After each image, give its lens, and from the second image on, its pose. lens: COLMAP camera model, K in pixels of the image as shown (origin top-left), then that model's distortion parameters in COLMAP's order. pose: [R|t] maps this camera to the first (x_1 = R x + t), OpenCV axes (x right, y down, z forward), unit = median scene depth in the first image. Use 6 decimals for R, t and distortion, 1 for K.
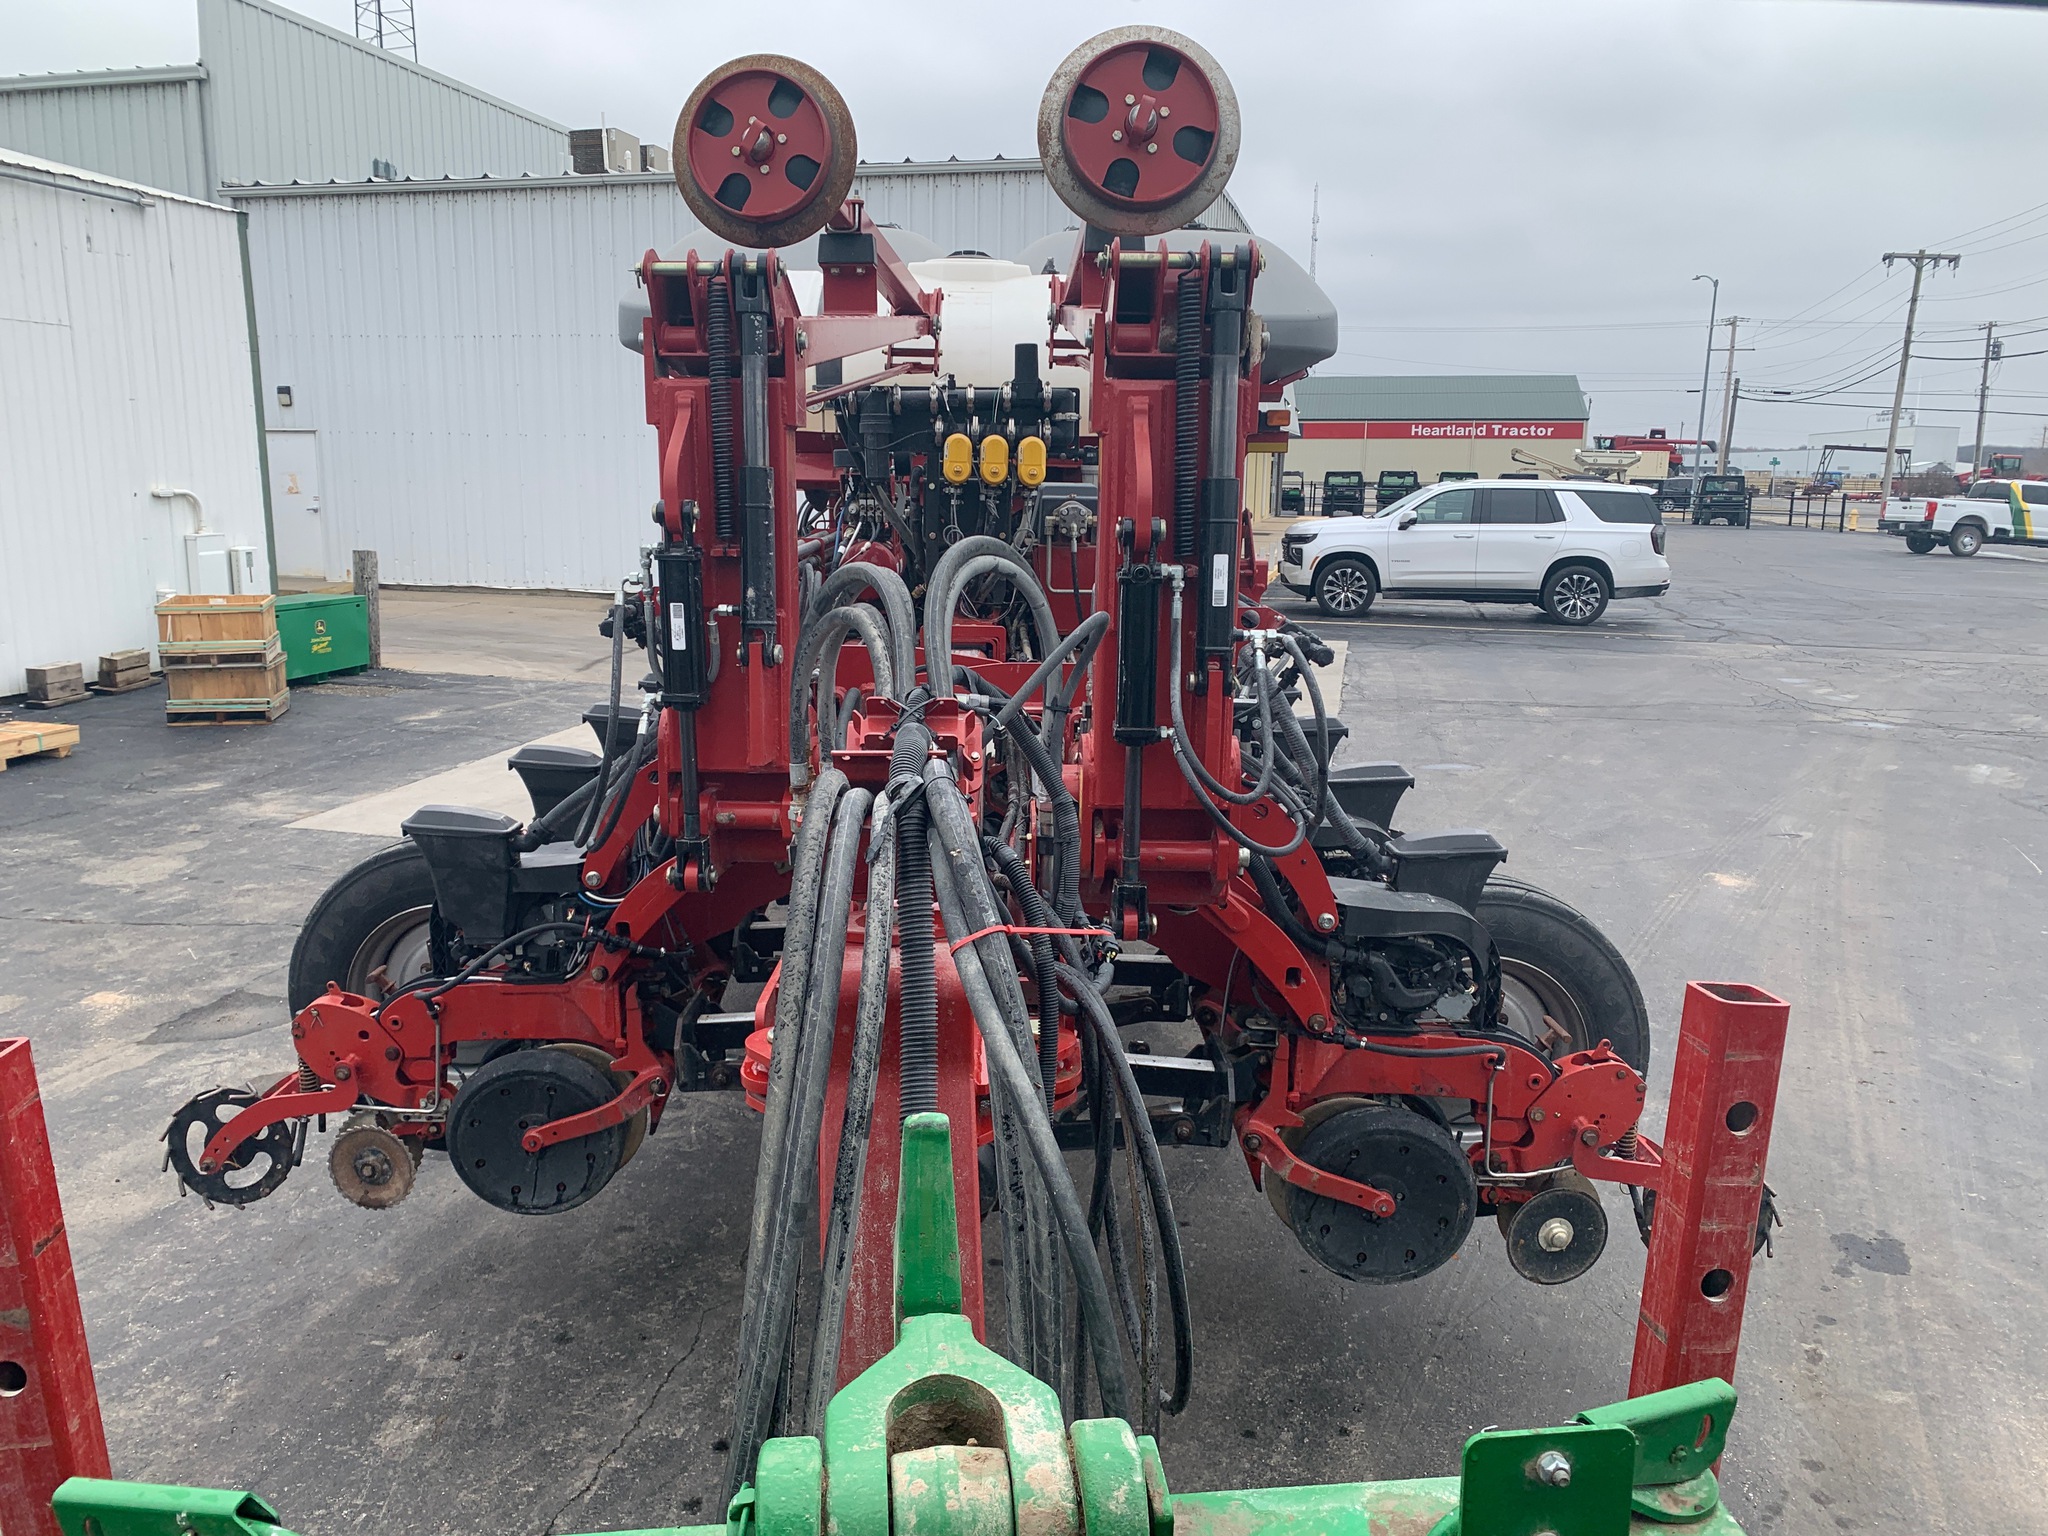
lens RADIAL K [[1577.7, 0, 1064.3], [0, 1577.7, 769.0], [0, 0, 1]] dist [0.003216, 0.000333]
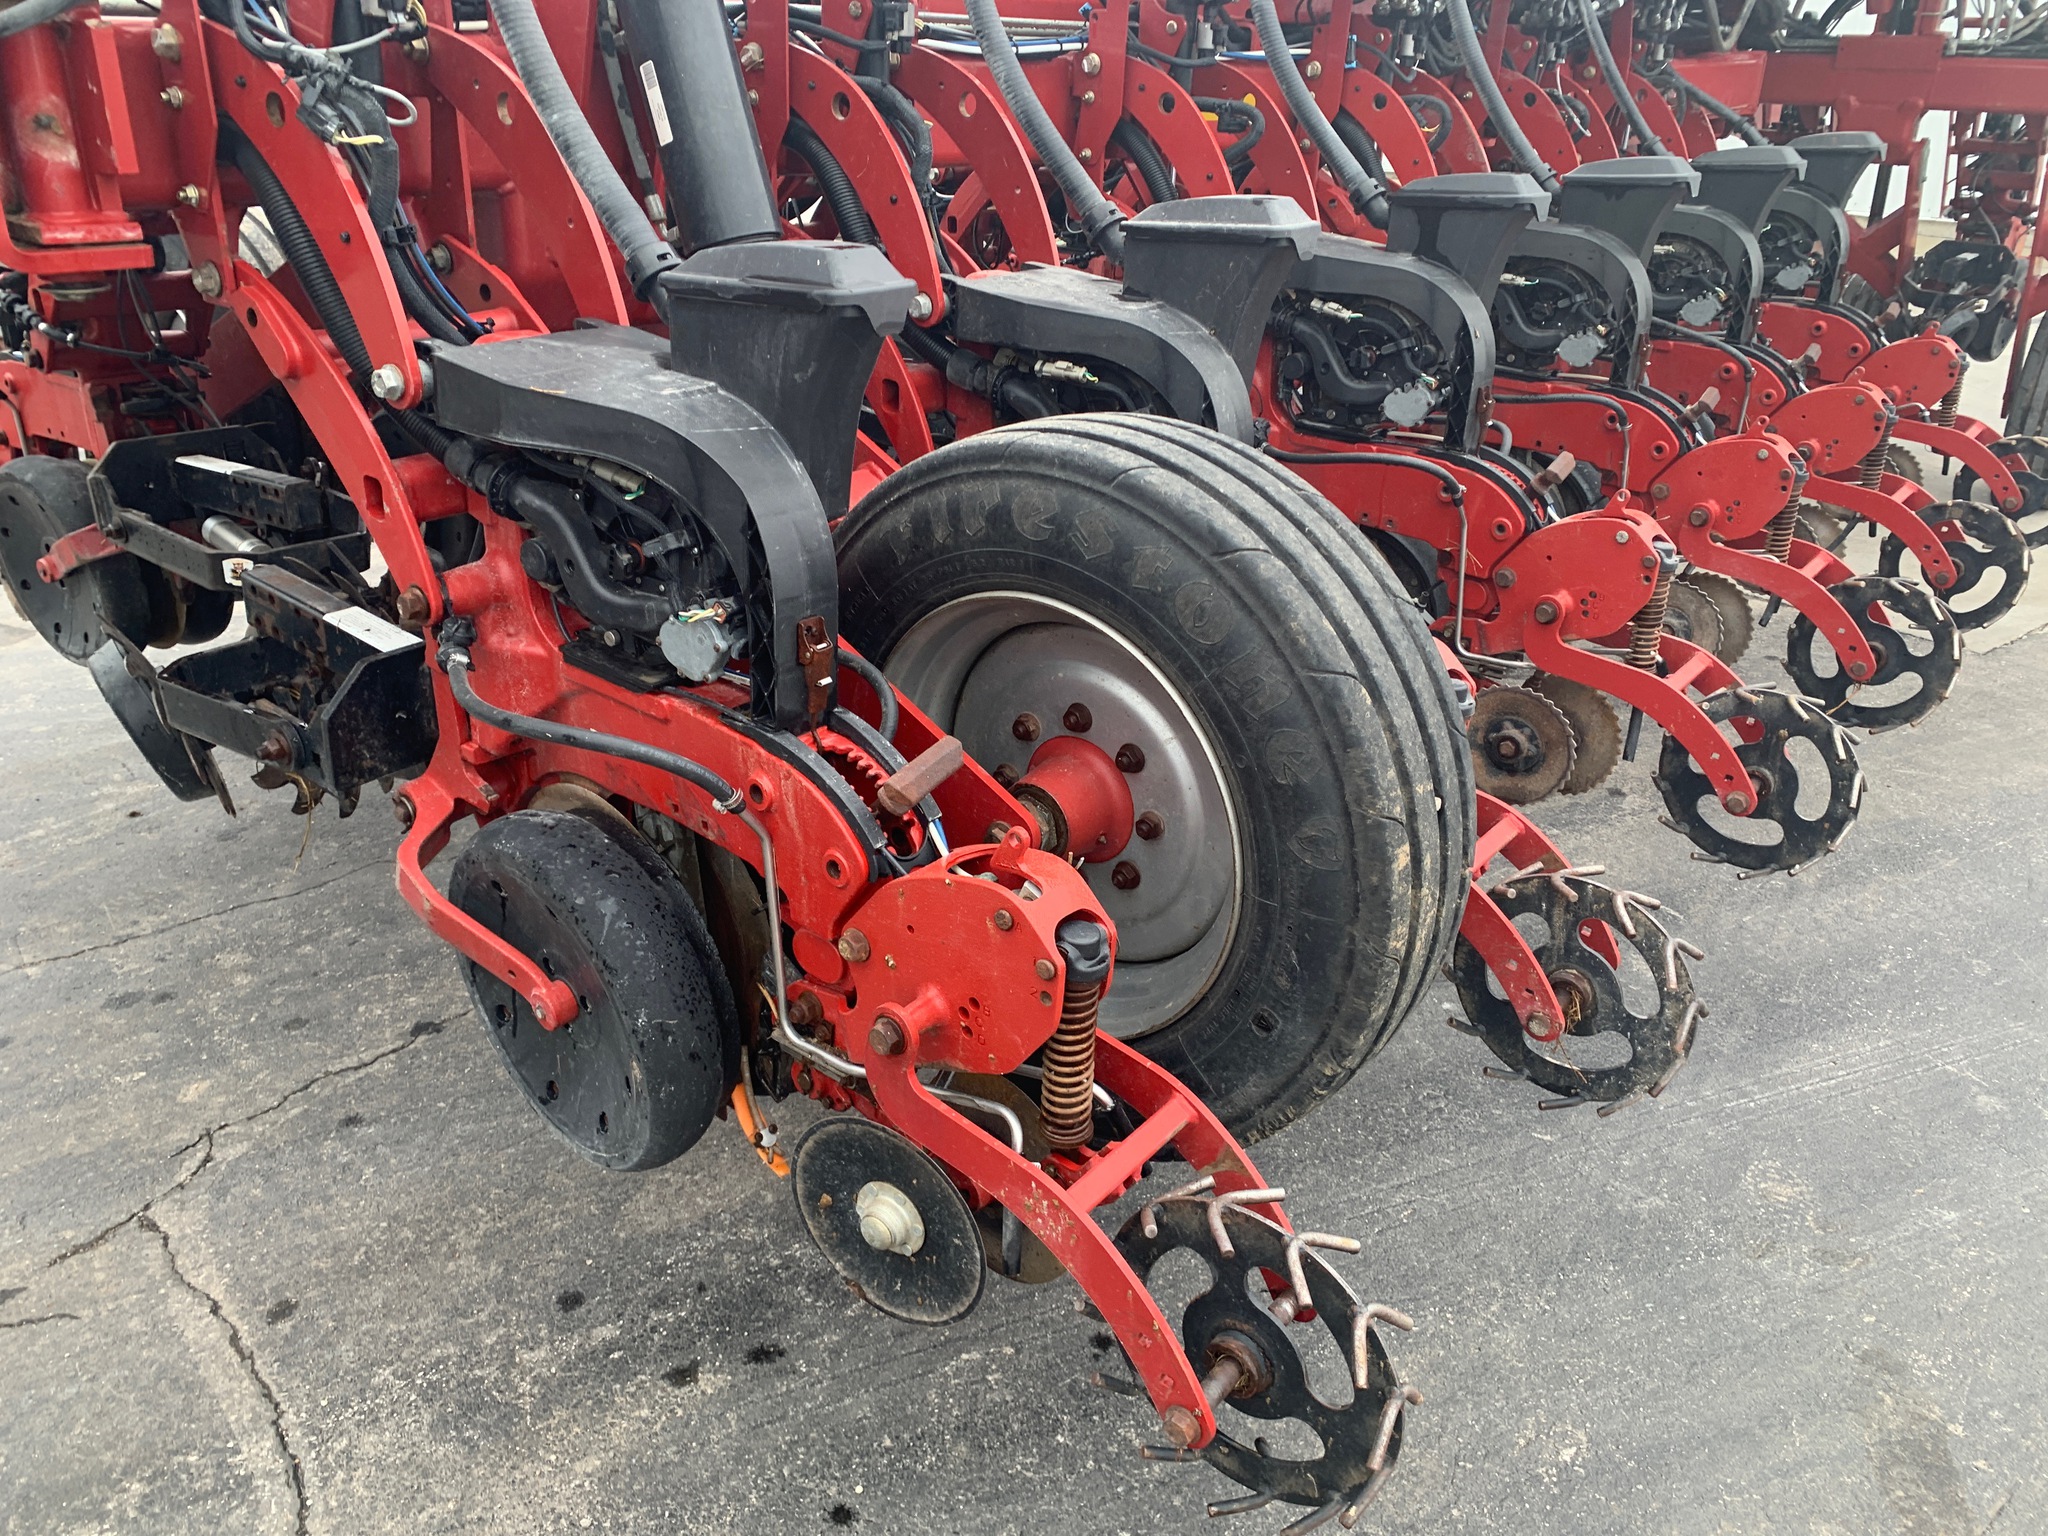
lens RADIAL K [[1568.3, 0, 1024.2], [0, 1568.3, 761.0], [0, 0, 1]] dist [0.055811, -0.056760]
pose [[0.772130, 0.267280, -0.576521, 0.430899], [-0.139505, 0.956407, 0.256562, 0.042169], [0.619963, -0.117671, 0.775757, 0.537225]]
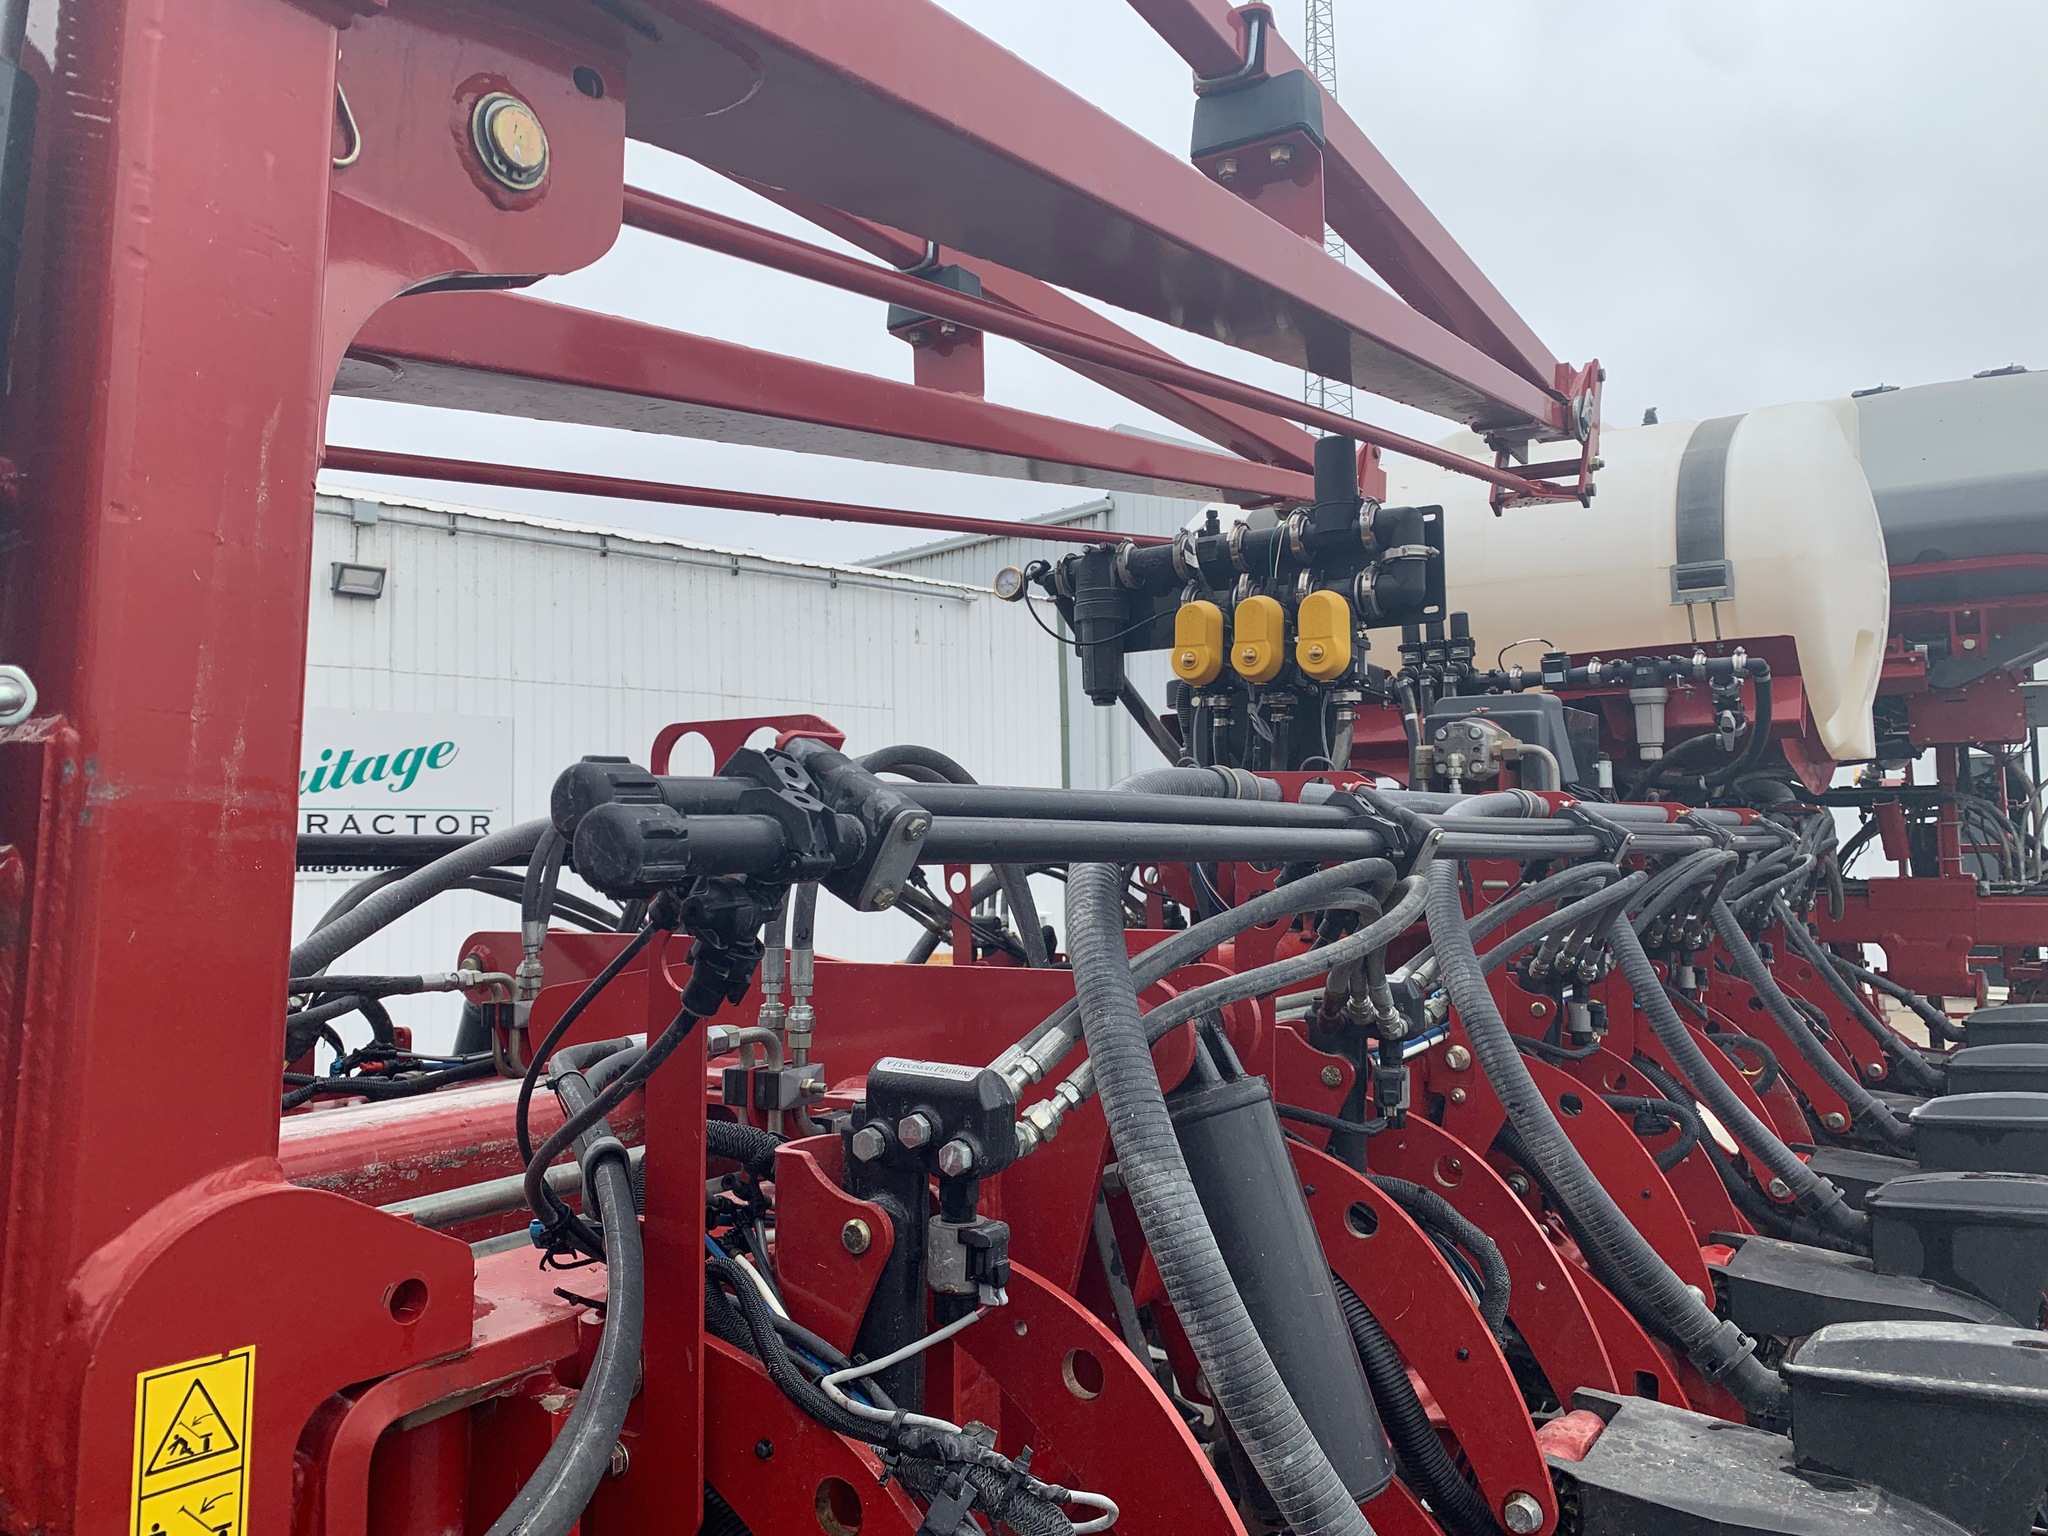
lens RADIAL K [[1617.1, 0, 1032.5], [0, 1617.1, 720.5], [0, 0, 1]] dist [-0.001673, -0.000752]
pose [[0.827677, -0.069268, -0.556914, 0.218525], [-0.085158, 0.965361, -0.246631, -0.024078], [0.554706, 0.251556, 0.793108, 0.551947]]
